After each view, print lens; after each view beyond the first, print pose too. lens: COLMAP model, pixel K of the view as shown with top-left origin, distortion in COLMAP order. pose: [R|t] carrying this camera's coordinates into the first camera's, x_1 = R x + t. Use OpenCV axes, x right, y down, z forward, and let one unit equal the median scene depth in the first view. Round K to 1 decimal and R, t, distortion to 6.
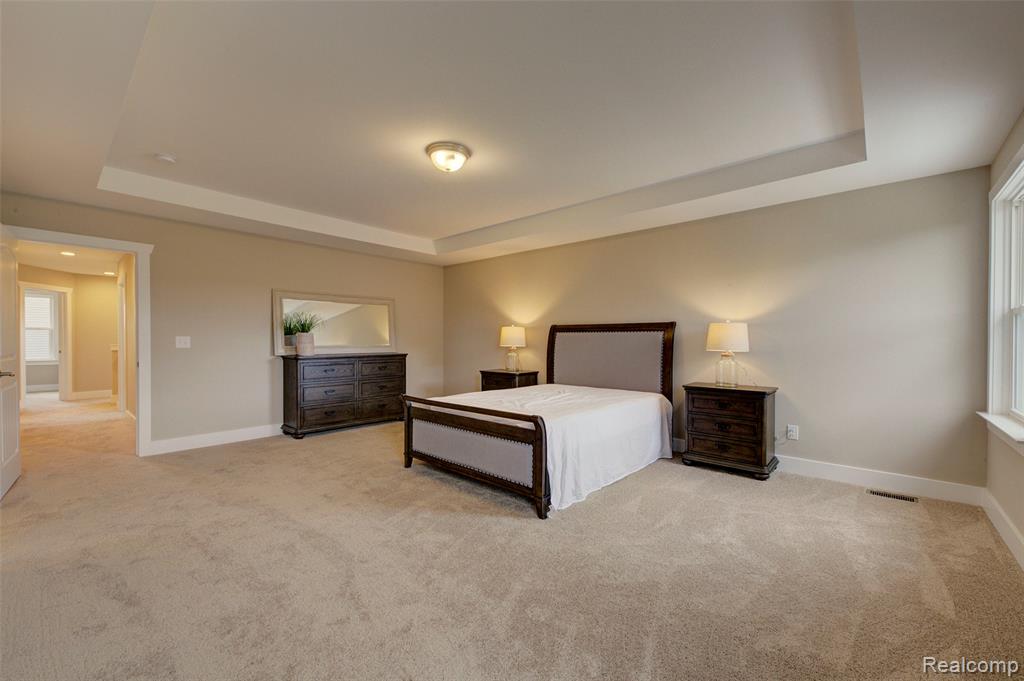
lens RADIAL K [[421.5, 0, 509.1], [0, 421.5, 341.7], [0, 0, 1]] dist [0.002335, -0.001043]
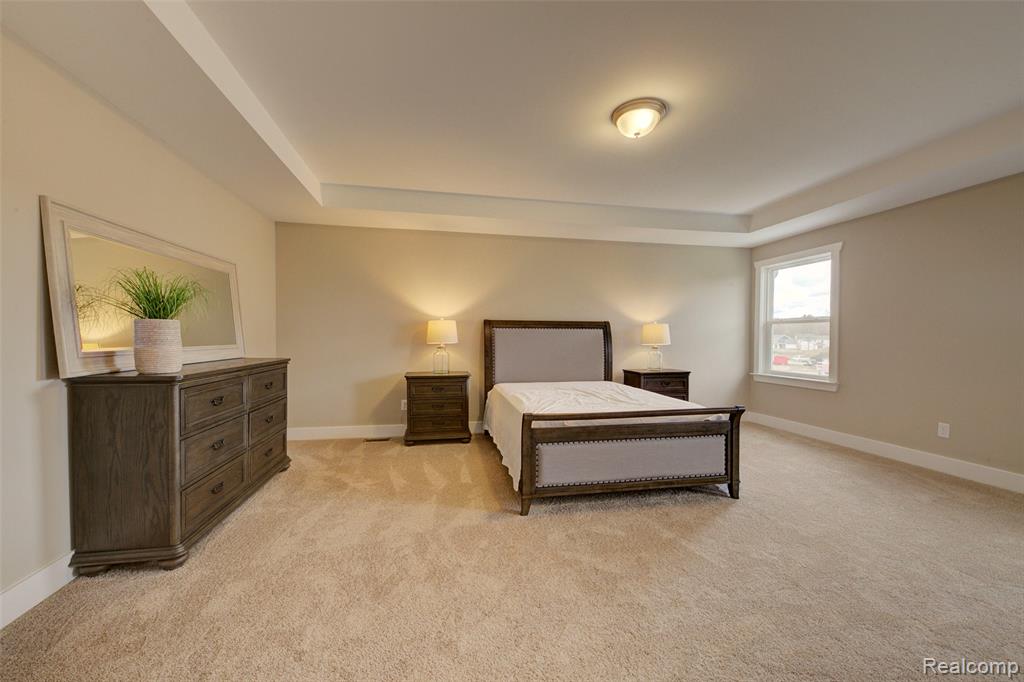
lens RADIAL K [[397.9, 0, 516.4], [0, 397.9, 338.3], [0, 0, 1]] dist [0.012945, -0.000232]
pose [[0.591725, -0.007493, 0.806105, -0.739823], [-0.001803, 0.999942, 0.010619, -0.009997], [-0.806138, -0.007737, 0.591677, 0.561177]]
